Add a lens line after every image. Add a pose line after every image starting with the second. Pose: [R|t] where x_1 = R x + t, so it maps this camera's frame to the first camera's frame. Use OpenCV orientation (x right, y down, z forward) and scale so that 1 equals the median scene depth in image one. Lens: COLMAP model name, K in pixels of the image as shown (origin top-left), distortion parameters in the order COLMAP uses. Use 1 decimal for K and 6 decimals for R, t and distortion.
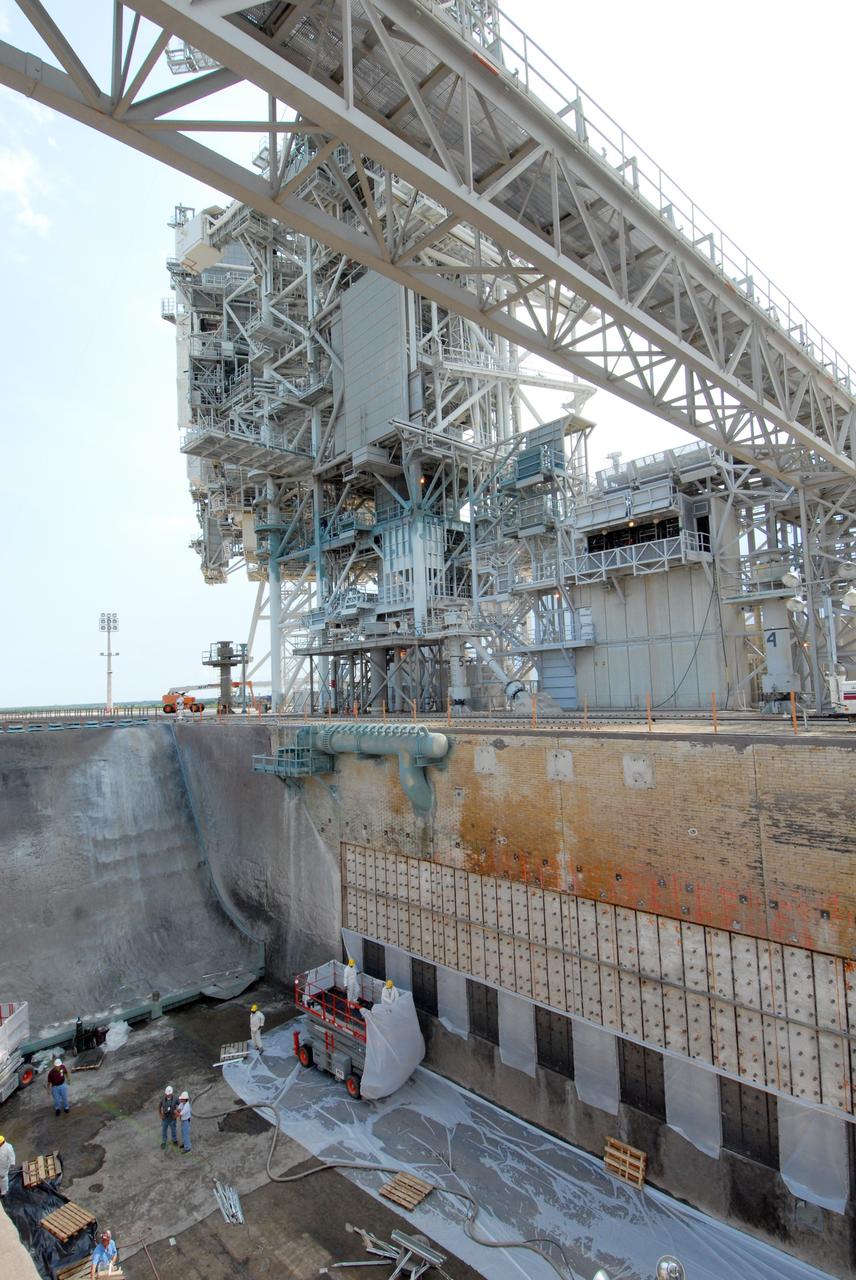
lens RADIAL K [[671.2, 0, 431.4], [0, 671.2, 638.7], [0, 0, 1]] dist [0.056997, -0.058833]
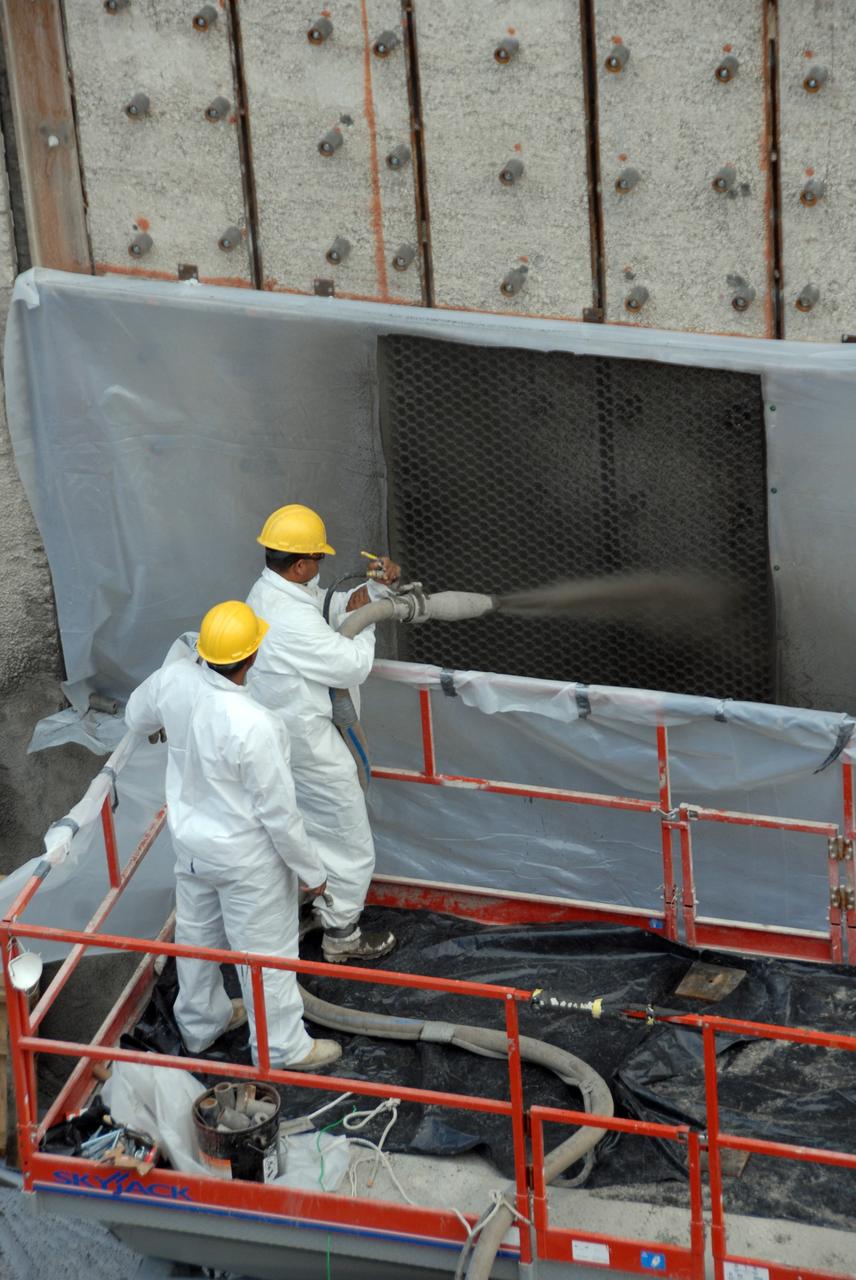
lens RADIAL K [[5704.1, 0, 448.3], [0, 5704.1, 663.3], [0, 0, 1]] dist [1.475416, 3.020004]
pose [[0.886729, -0.253584, 0.386532, -0.422966], [-0.007819, 0.827778, 0.561002, 0.058143], [-0.462224, -0.500479, 0.732032, 0.452907]]
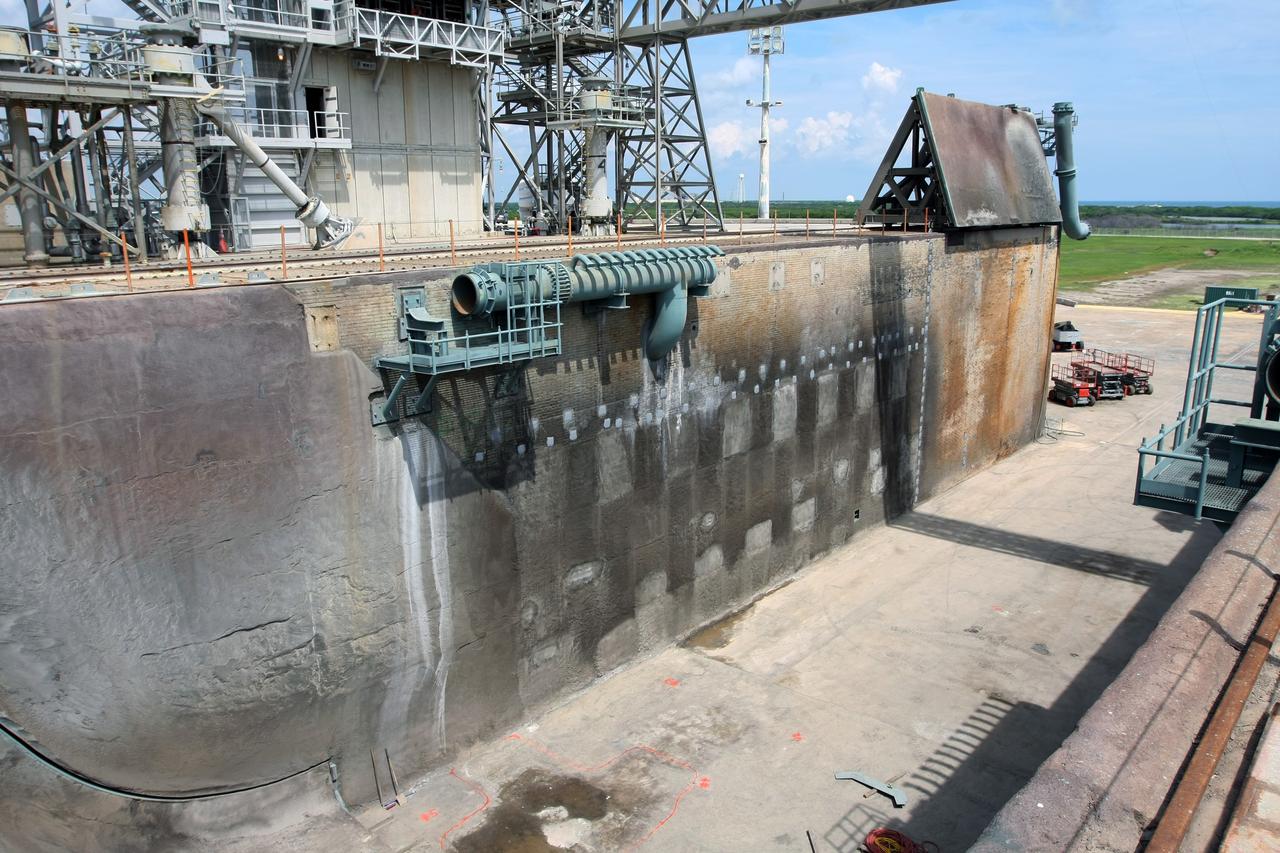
lens RADIAL K [[950.4, 0, 637.1], [0, 950.4, 422.6], [0, 0, 1]] dist [-0.076182, 0.054560]
pose [[-0.083144, -0.189307, 0.978391, -1.057347], [-0.062757, 0.980837, 0.184447, 0.122315], [-0.994559, -0.046065, -0.093431, 1.091094]]
